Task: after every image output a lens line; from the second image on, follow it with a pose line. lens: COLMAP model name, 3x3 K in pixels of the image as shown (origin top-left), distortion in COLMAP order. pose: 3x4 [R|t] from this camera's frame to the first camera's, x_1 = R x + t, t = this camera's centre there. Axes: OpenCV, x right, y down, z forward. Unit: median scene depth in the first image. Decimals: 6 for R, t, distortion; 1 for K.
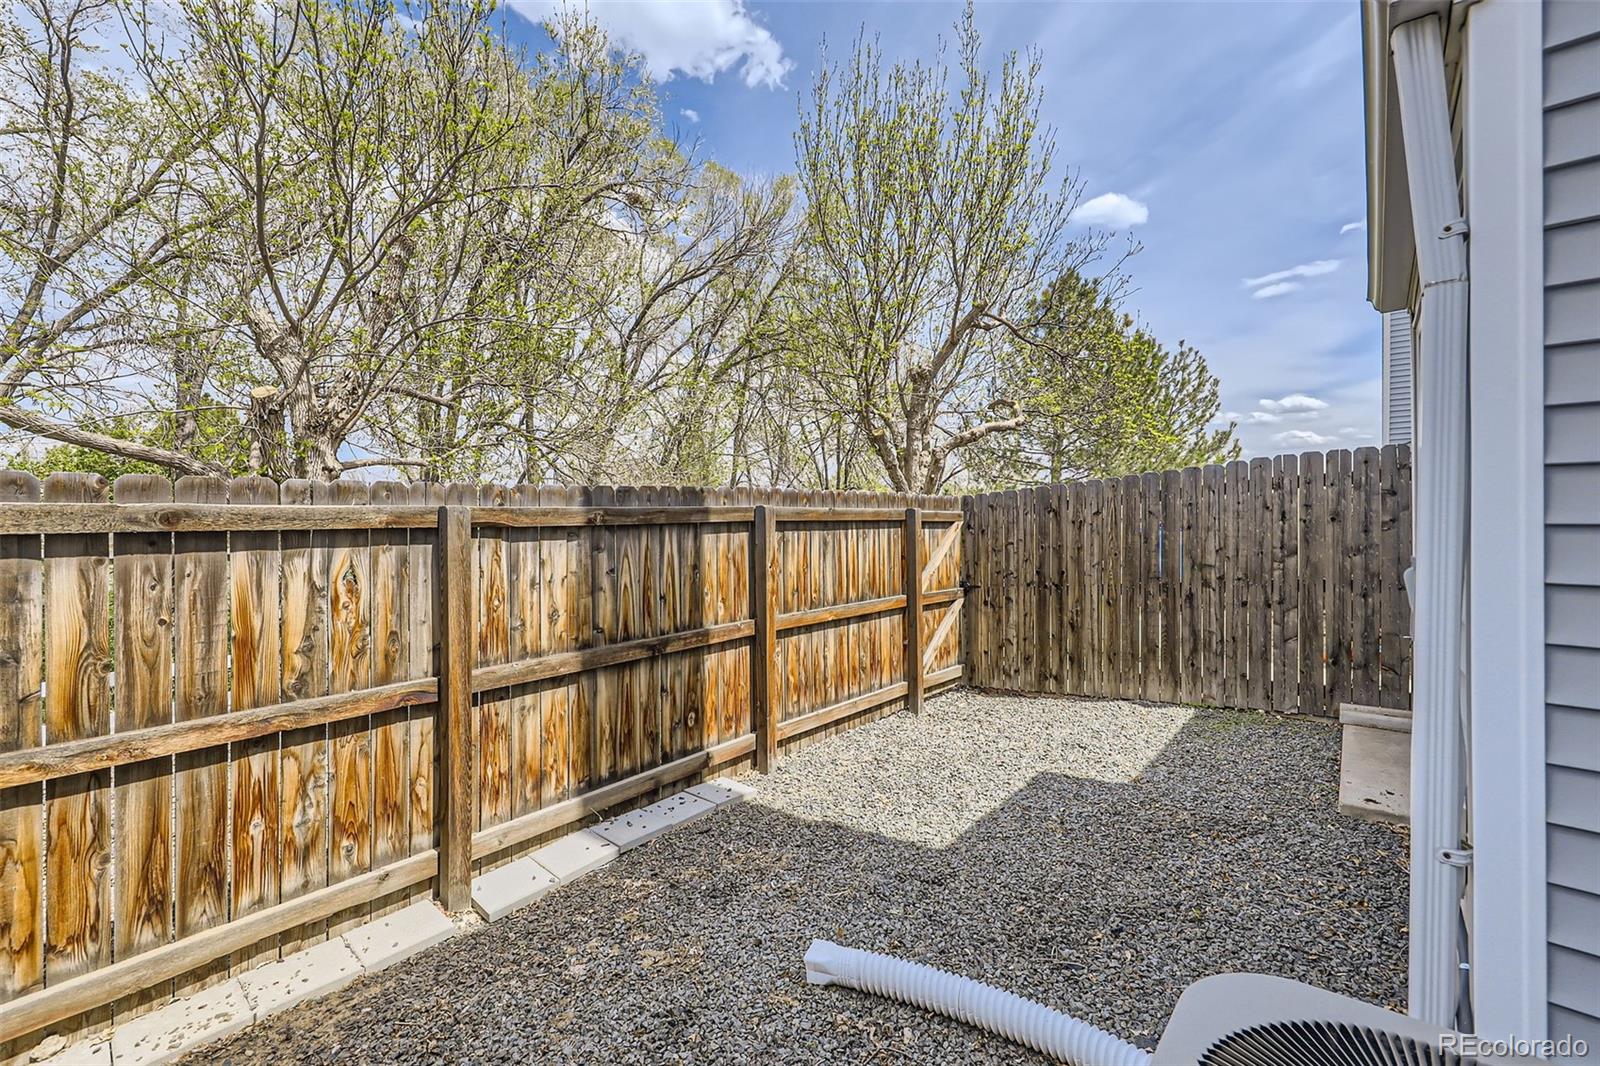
lens RADIAL K [[636.1, 0, 795.0], [0, 636.1, 521.4], [0, 0, 1]] dist [0.011134, -0.002703]
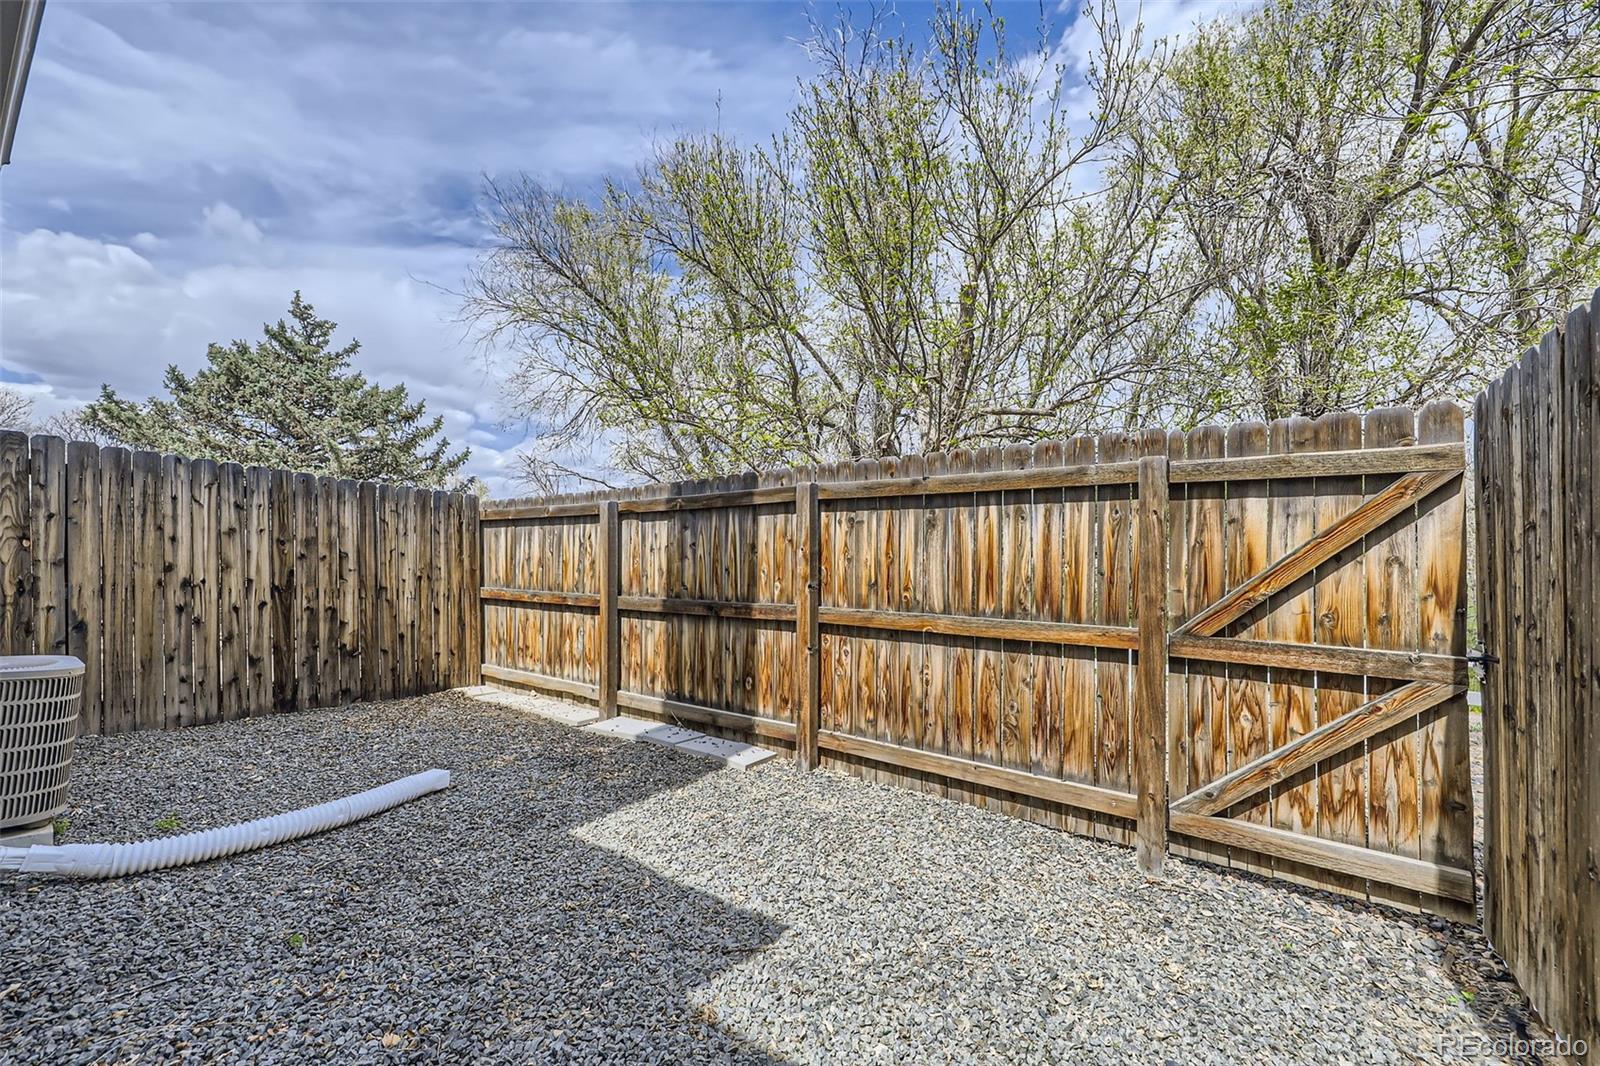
lens RADIAL K [[636.1, 0, 797.7], [0, 636.1, 539.9], [0, 0, 1]] dist [0.011134, -0.002703]
pose [[0.111544, 0.006541, -0.993738, 0.971278], [0.006420, 0.999953, 0.007302, 0.056169], [0.993739, -0.007194, 0.111497, 0.991141]]
